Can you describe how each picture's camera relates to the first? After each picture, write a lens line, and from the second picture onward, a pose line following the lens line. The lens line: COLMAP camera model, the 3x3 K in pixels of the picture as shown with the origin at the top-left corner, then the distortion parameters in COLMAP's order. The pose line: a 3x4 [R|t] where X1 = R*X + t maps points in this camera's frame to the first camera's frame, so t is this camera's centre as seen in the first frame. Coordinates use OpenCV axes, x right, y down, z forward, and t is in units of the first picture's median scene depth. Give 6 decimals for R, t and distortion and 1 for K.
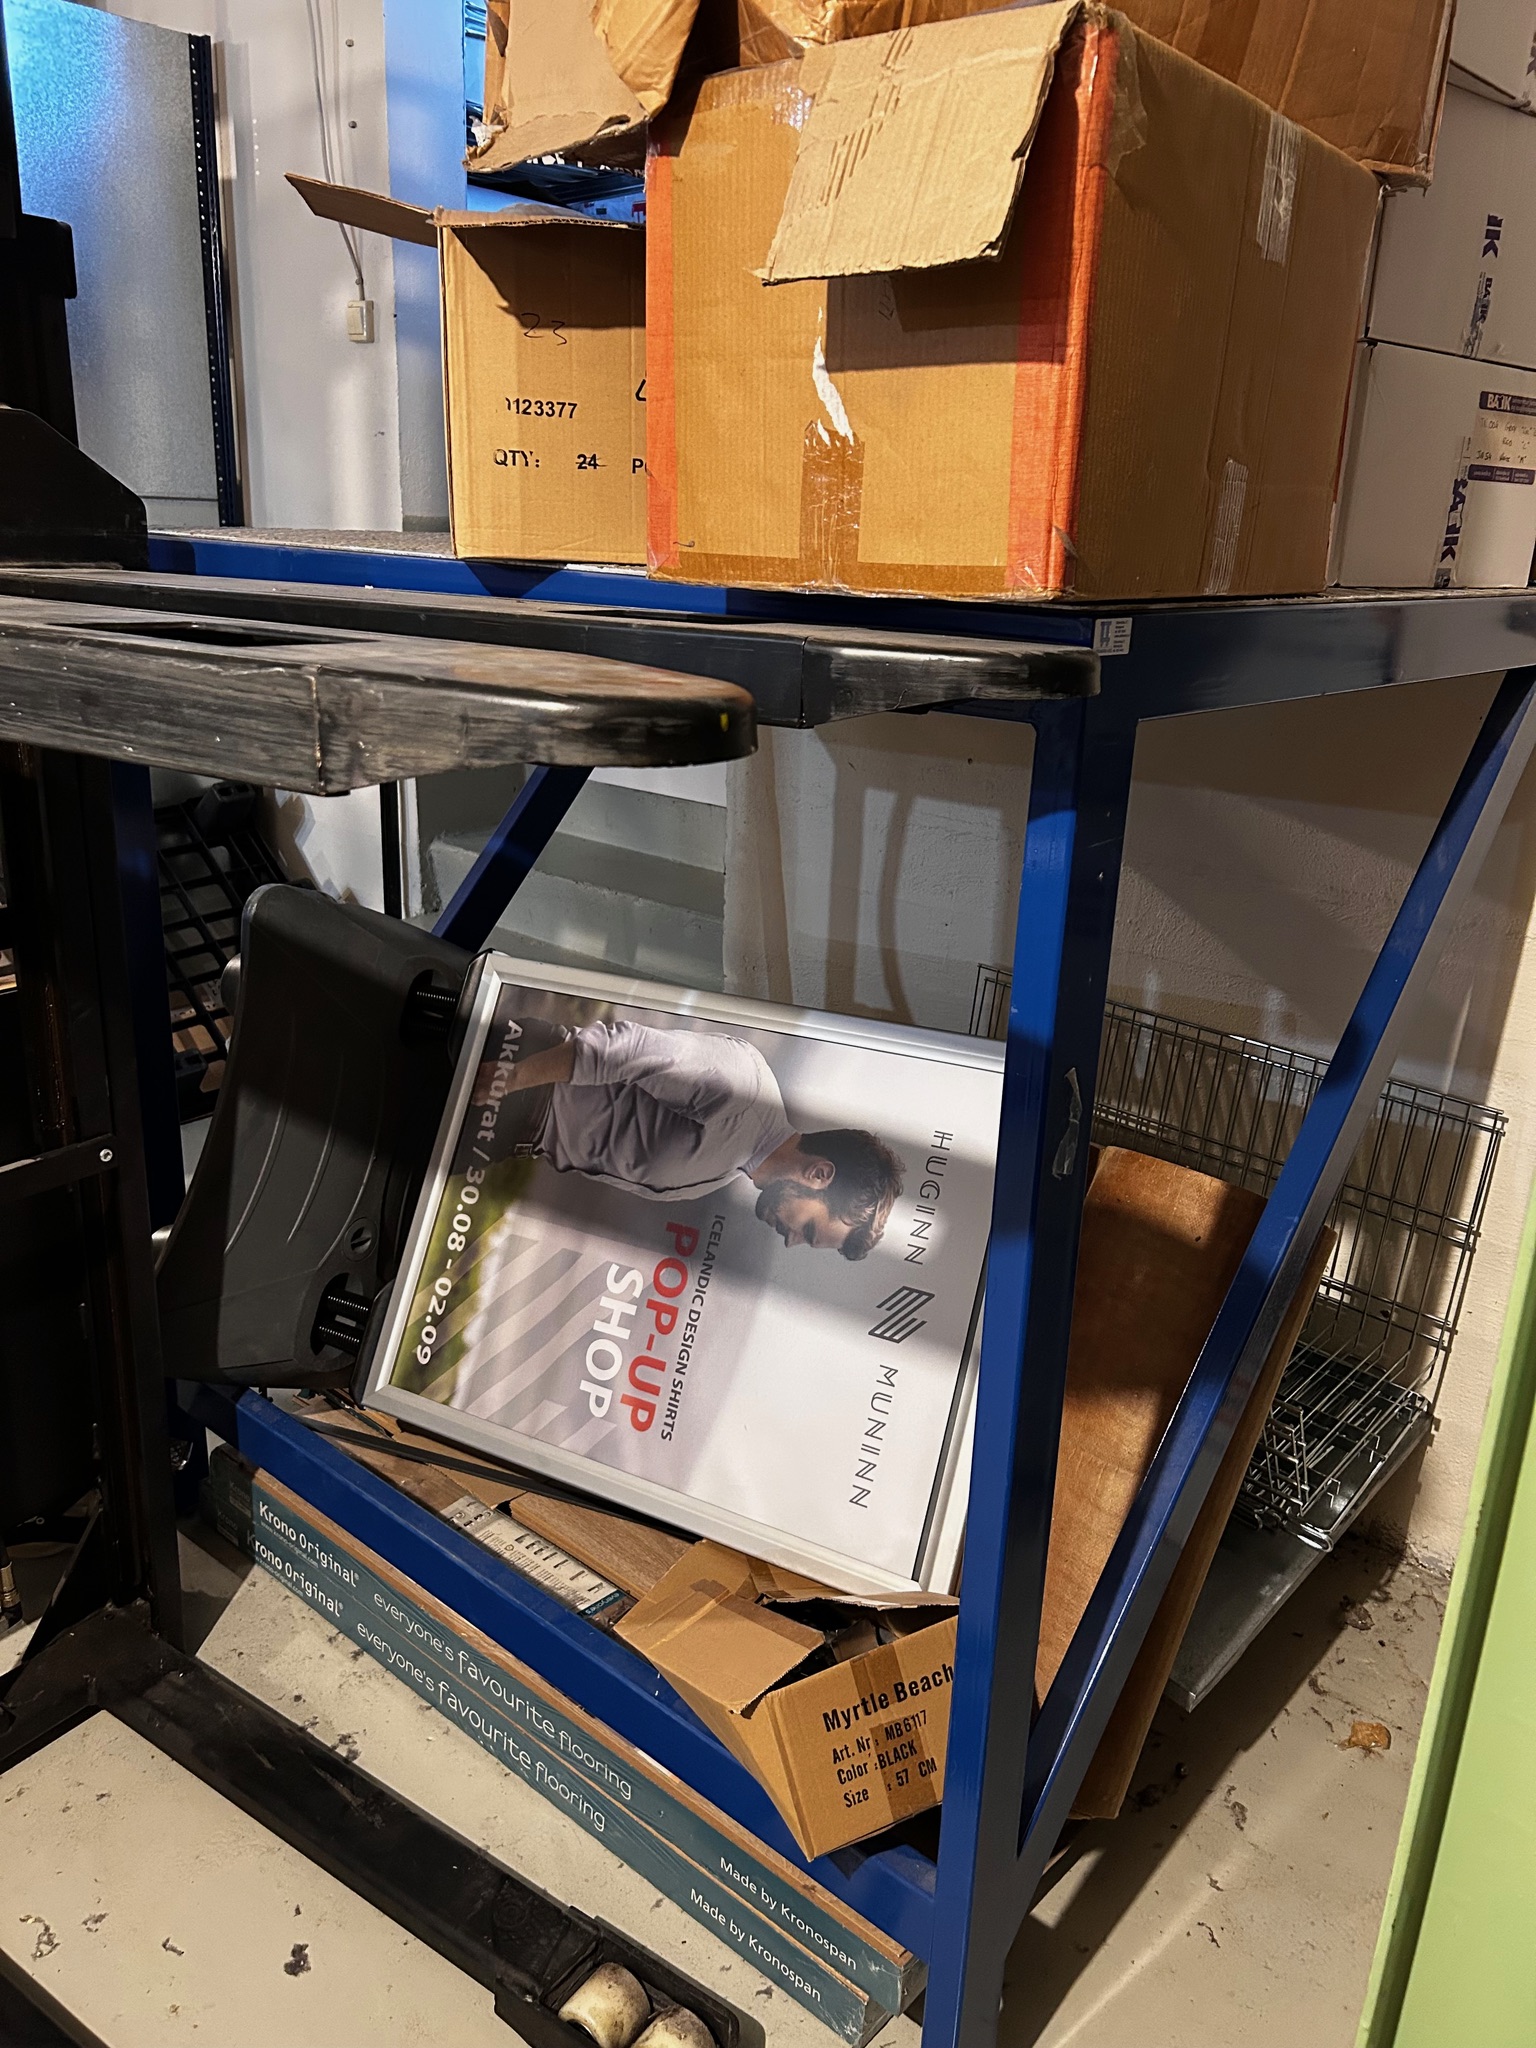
lens RADIAL K [[1544.5, 0, 768.0], [0, 1544.5, 1024.0], [0, 0, 1]] dist [0.006544, -0.005858]
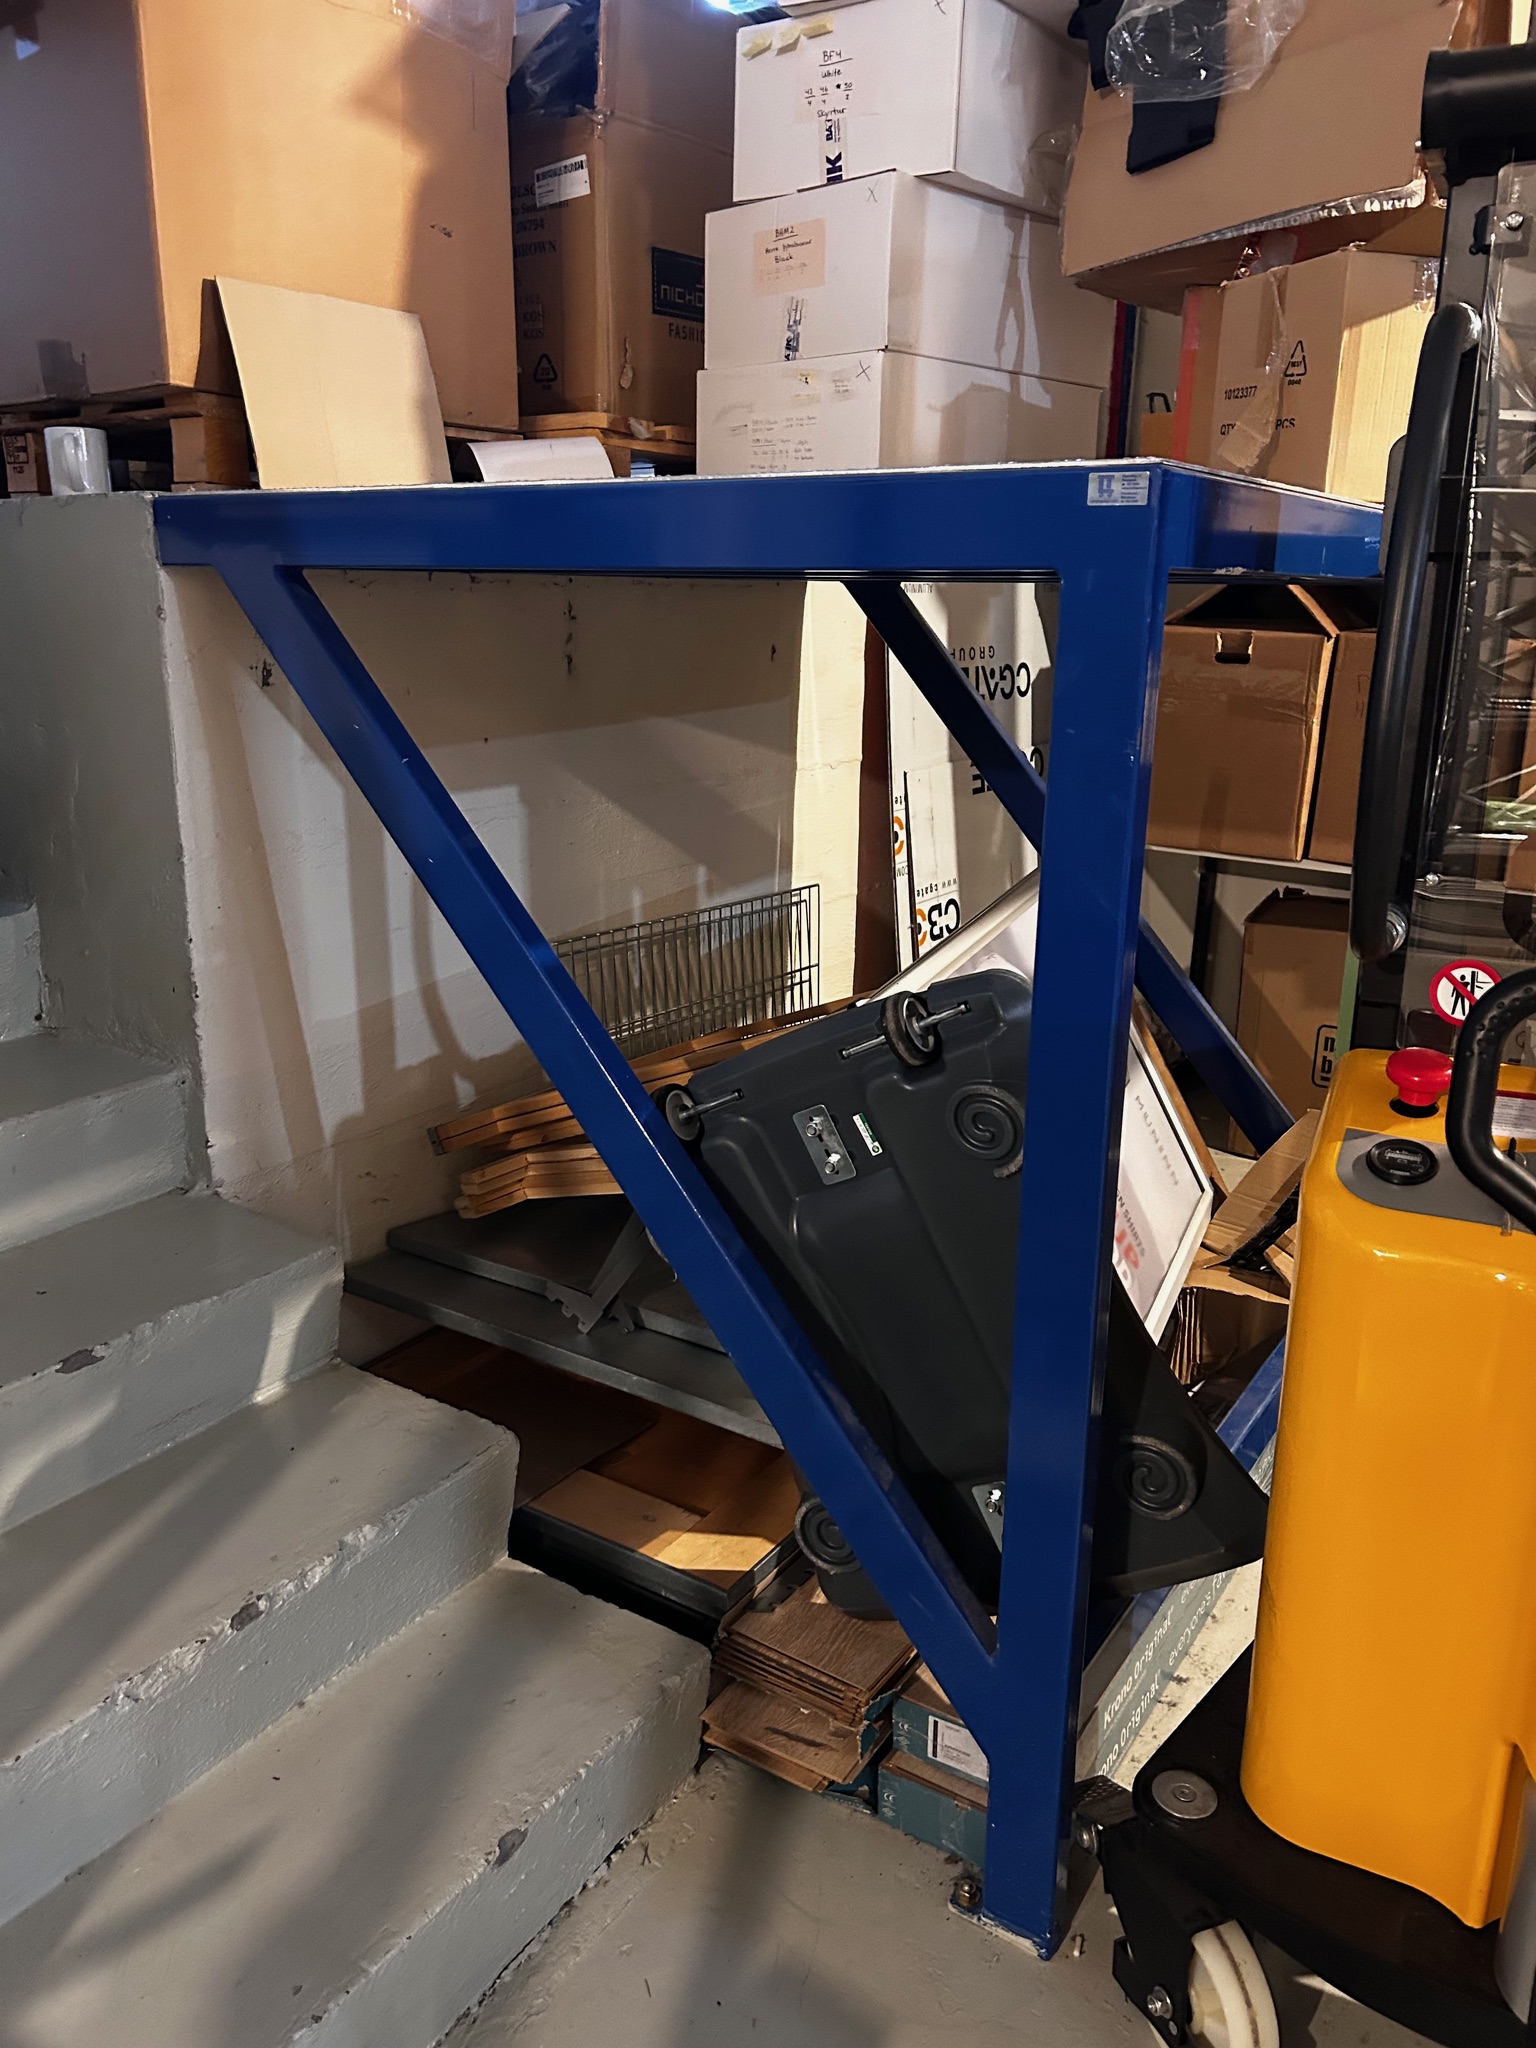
lens RADIAL K [[1544.5, 0, 768.0], [0, 1544.5, 1024.0], [0, 0, 1]] dist [0.006544, -0.005858]
pose [[-0.147114, -0.305174, 0.940865, -1.009094], [0.282355, 0.898678, 0.335639, -0.350913], [-0.947963, 0.315035, -0.046041, 1.181004]]
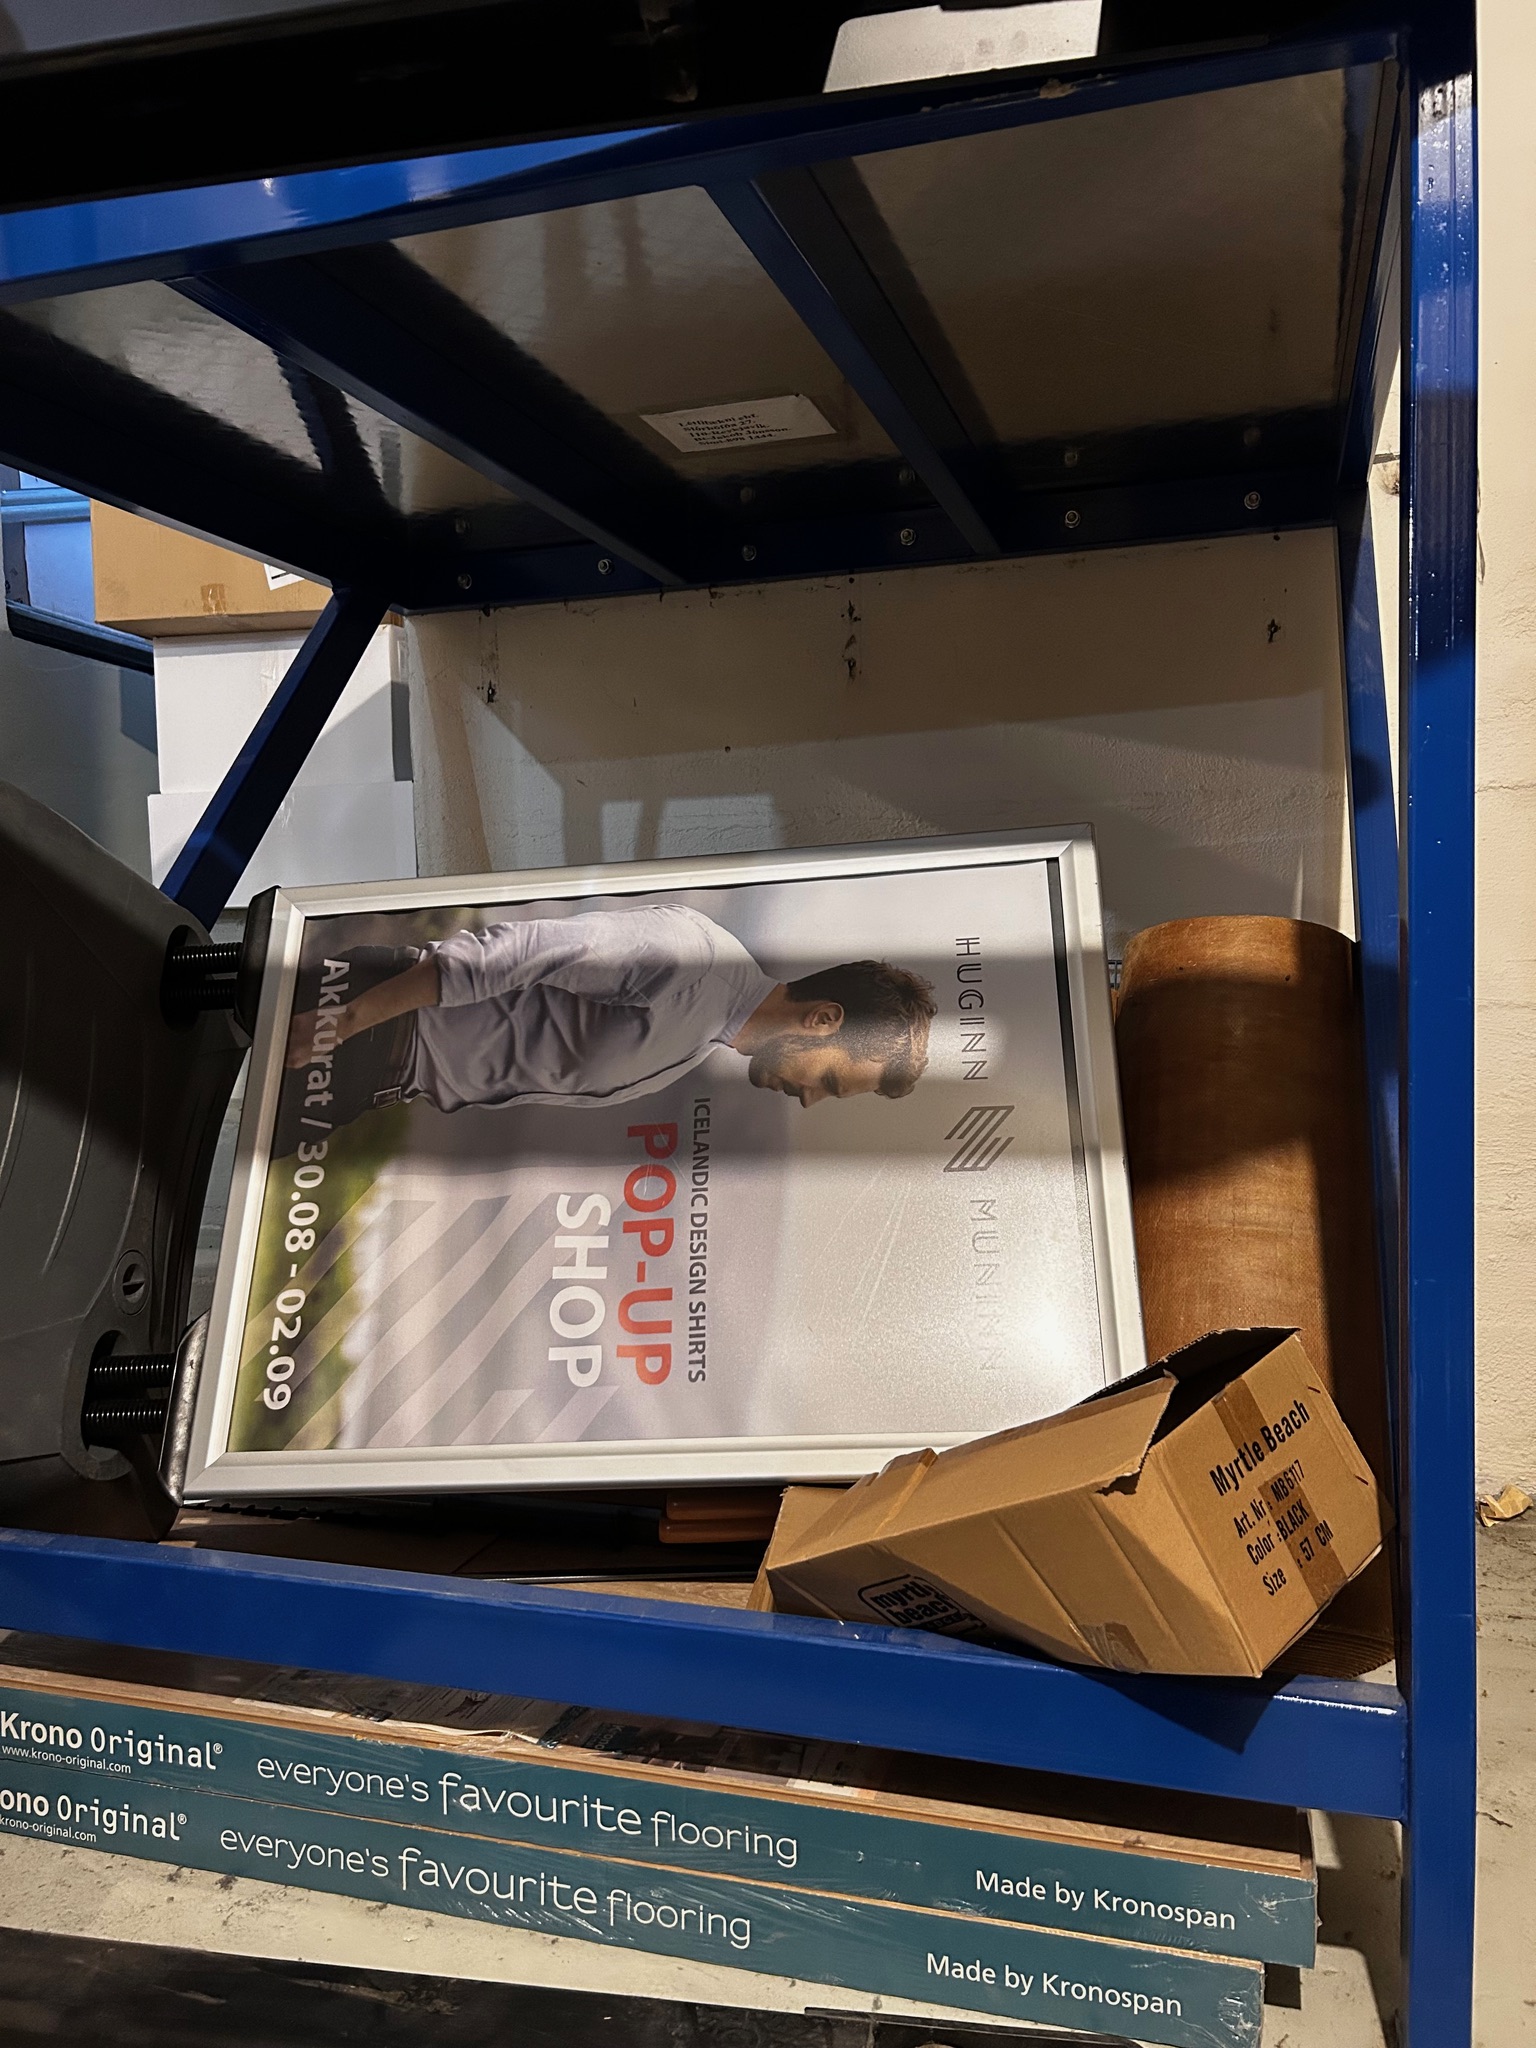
lens RADIAL K [[1533.6, 0, 787.8], [0, 1533.6, 1071.3], [0, 0, 1]] dist [0.057752, -0.001161]
pose [[0.909713, -0.089451, 0.405489, -0.289220], [0.178616, 0.965858, -0.187656, 0.249395], [-0.374859, 0.243140, 0.894631, 0.257881]]
